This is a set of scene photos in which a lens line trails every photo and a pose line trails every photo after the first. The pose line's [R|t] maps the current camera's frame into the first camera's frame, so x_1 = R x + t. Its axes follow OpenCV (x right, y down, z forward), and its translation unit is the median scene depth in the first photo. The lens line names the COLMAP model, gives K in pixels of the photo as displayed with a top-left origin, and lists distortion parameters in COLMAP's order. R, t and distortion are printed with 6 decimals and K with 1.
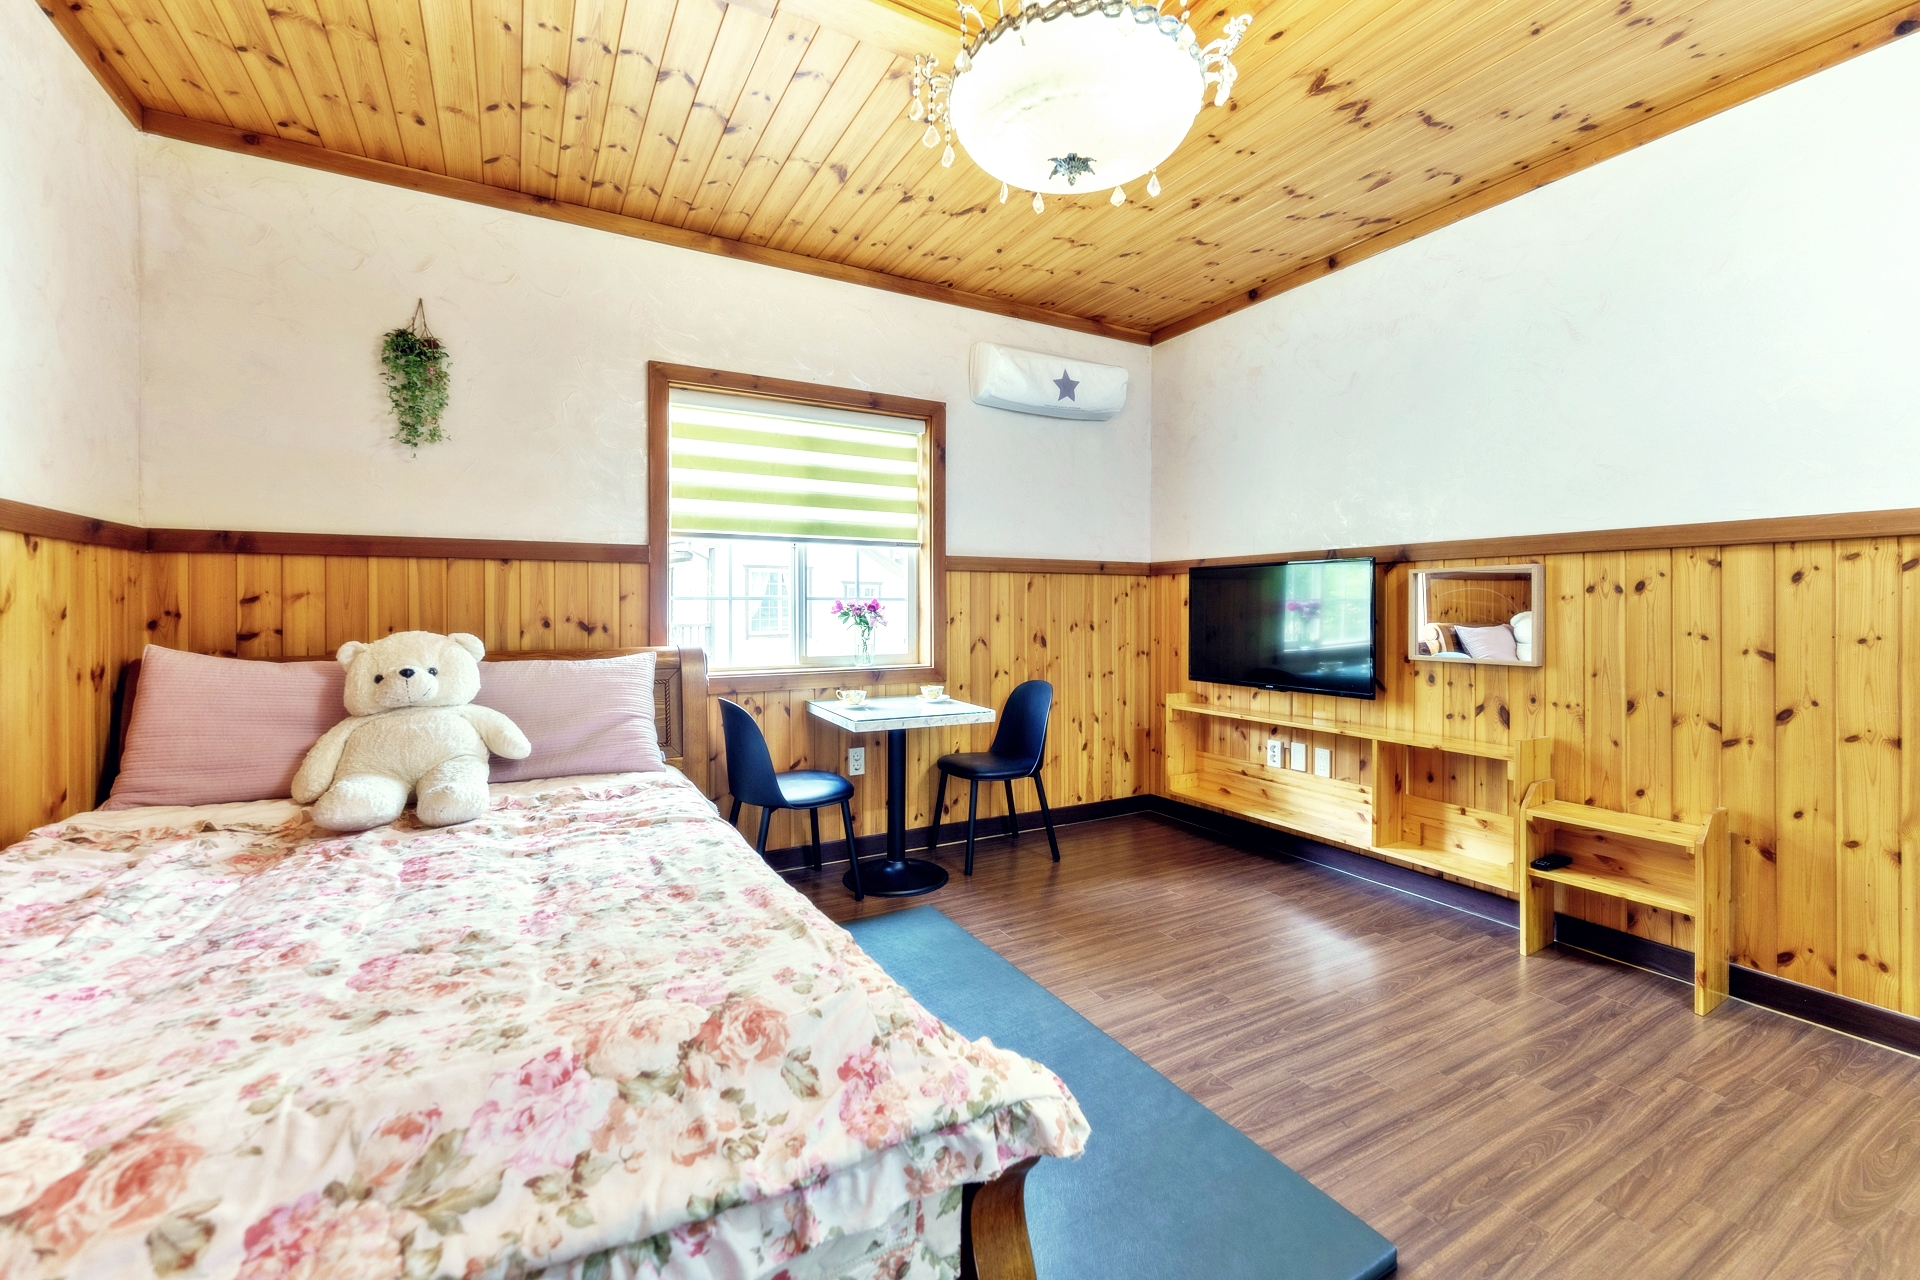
lens RADIAL K [[776.4, 0, 962.4], [0, 776.4, 616.5], [0, 0, 1]] dist [-0.000643, -0.000119]
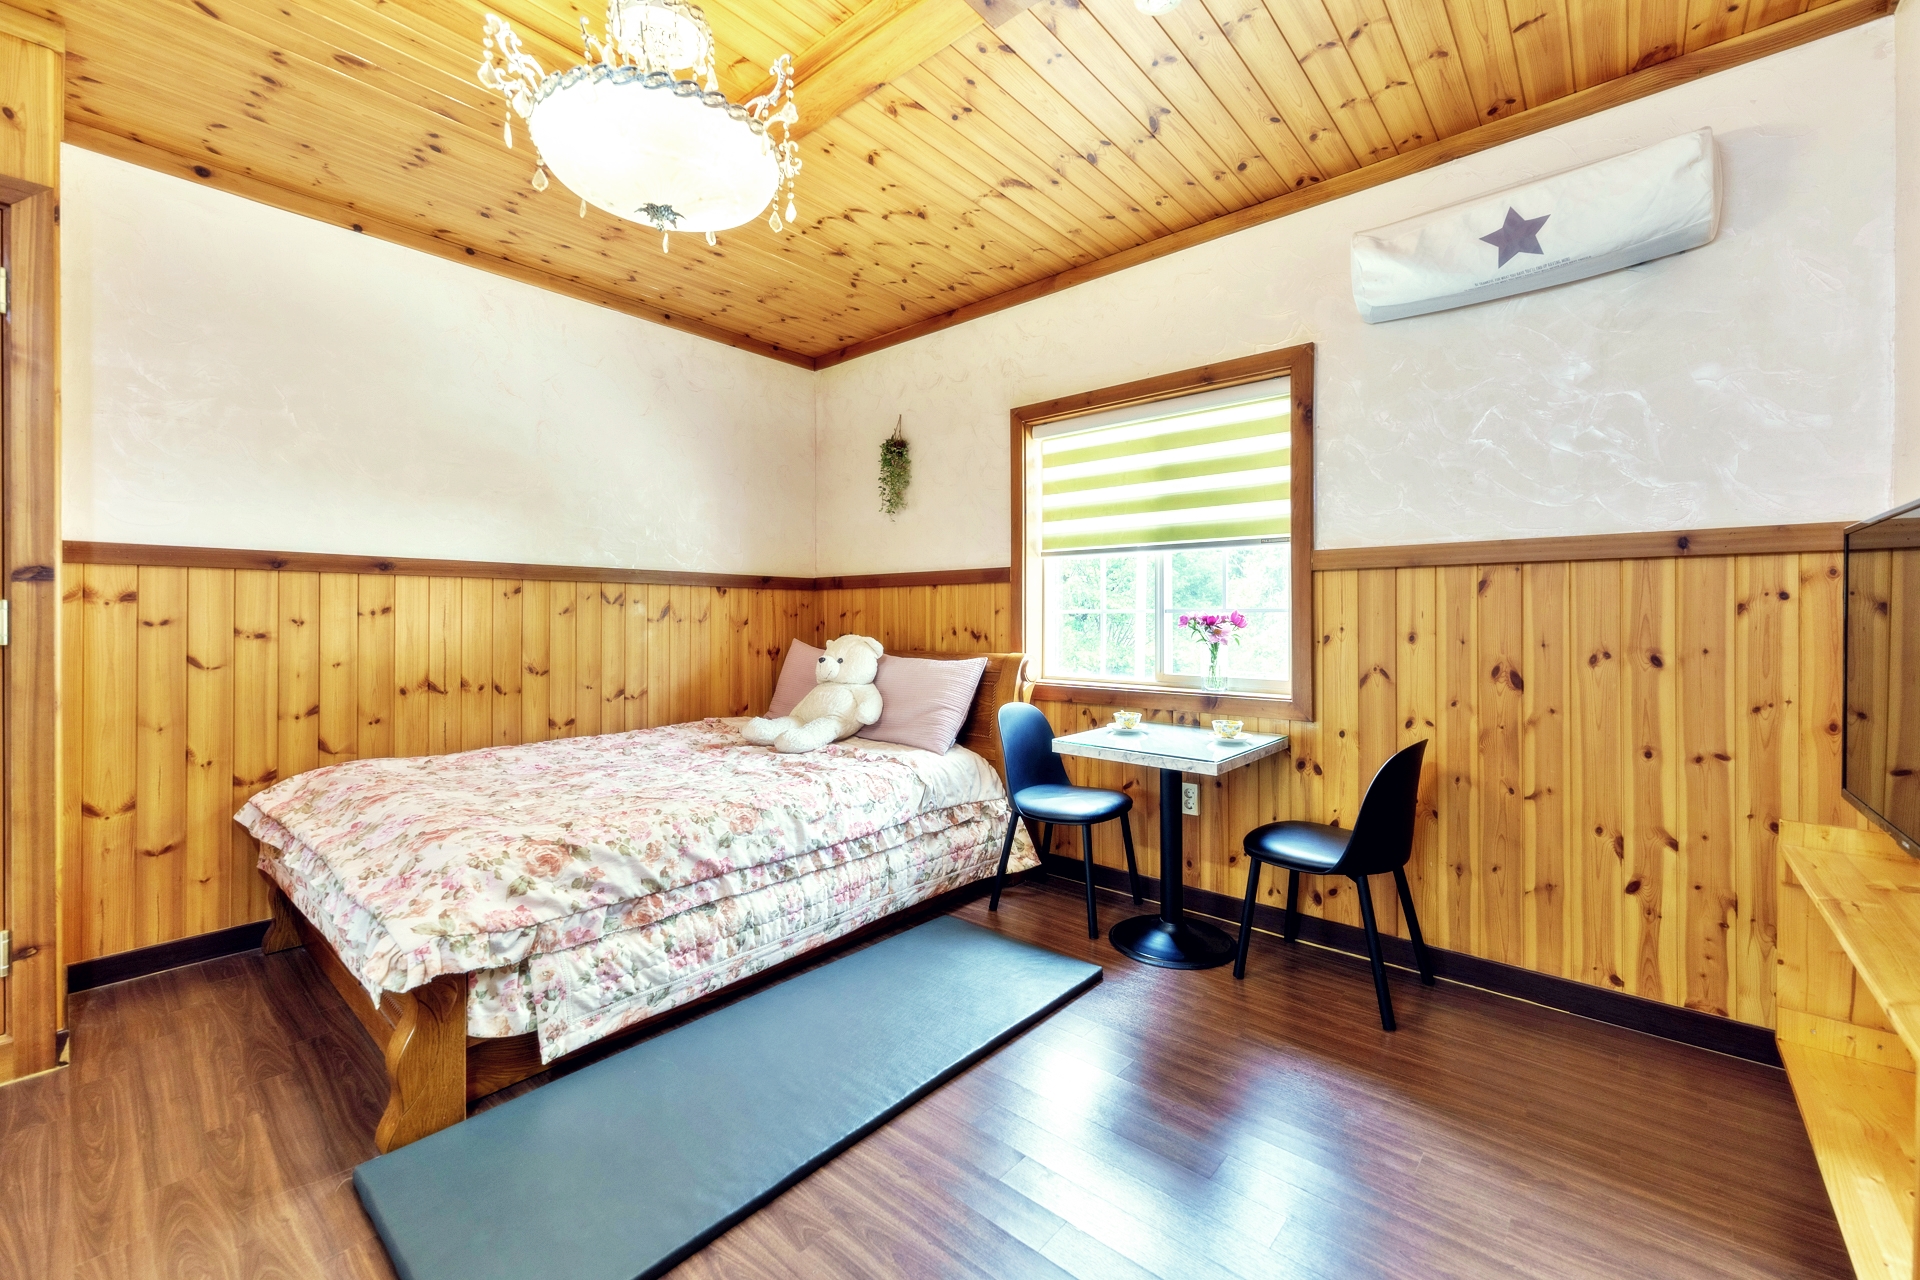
lens RADIAL K [[776.4, 0, 956.9], [0, 776.4, 622.8], [0, 0, 1]] dist [-0.000643, -0.000119]
pose [[0.335423, 0.010418, -0.942010, 0.563331], [-0.008615, 0.999931, 0.007991, -0.013278], [0.942028, 0.005435, 0.335490, 0.442661]]
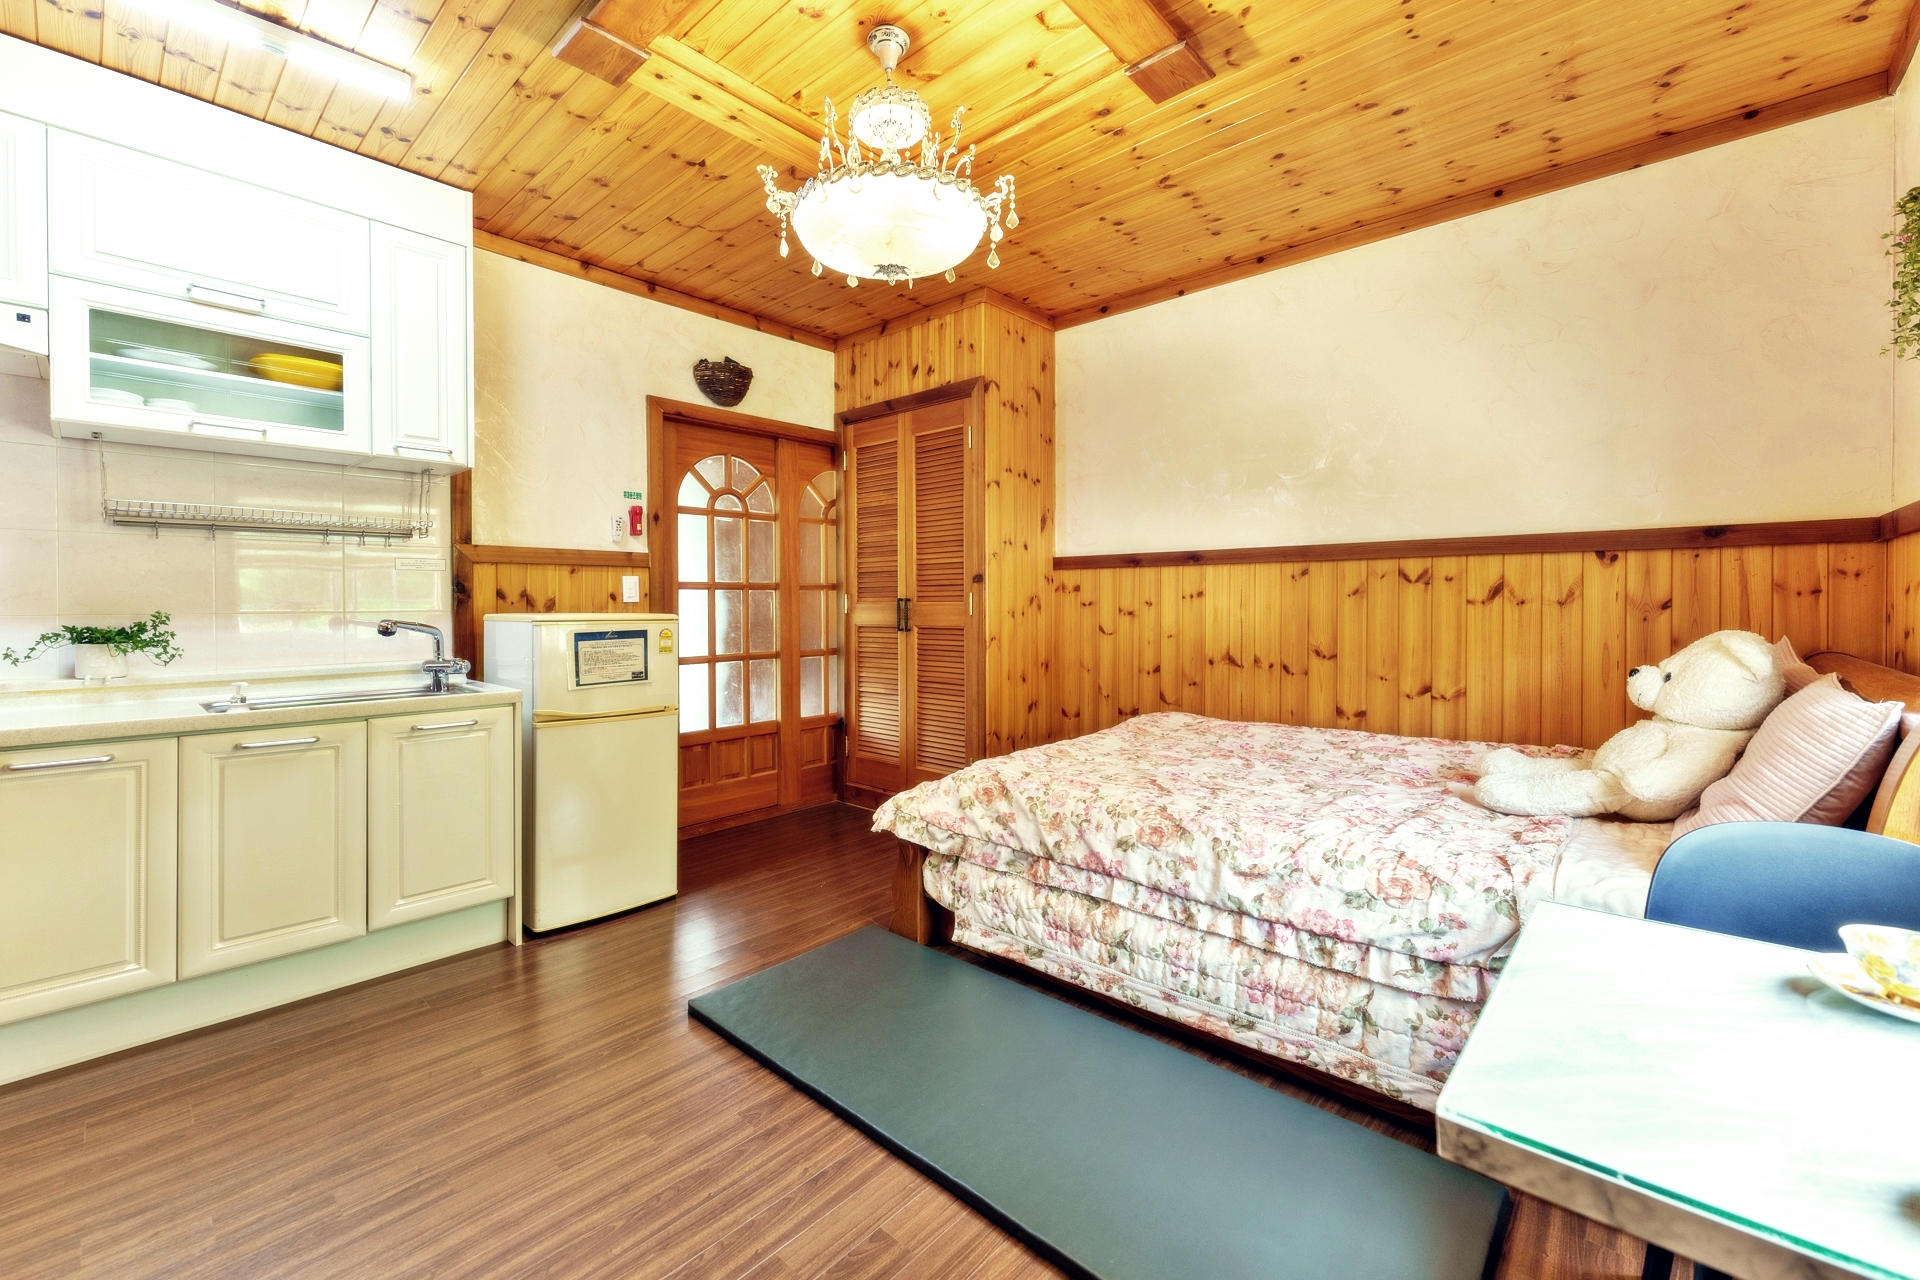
lens RADIAL K [[776.4, 0, 981.4], [0, 776.4, 608.2], [0, 0, 1]] dist [-0.000643, -0.000119]
pose [[-0.943325, 0.012283, -0.331642, 0.196141], [0.006748, 0.999818, 0.017837, -0.016181], [0.331801, 0.014589, -0.943237, 0.989862]]
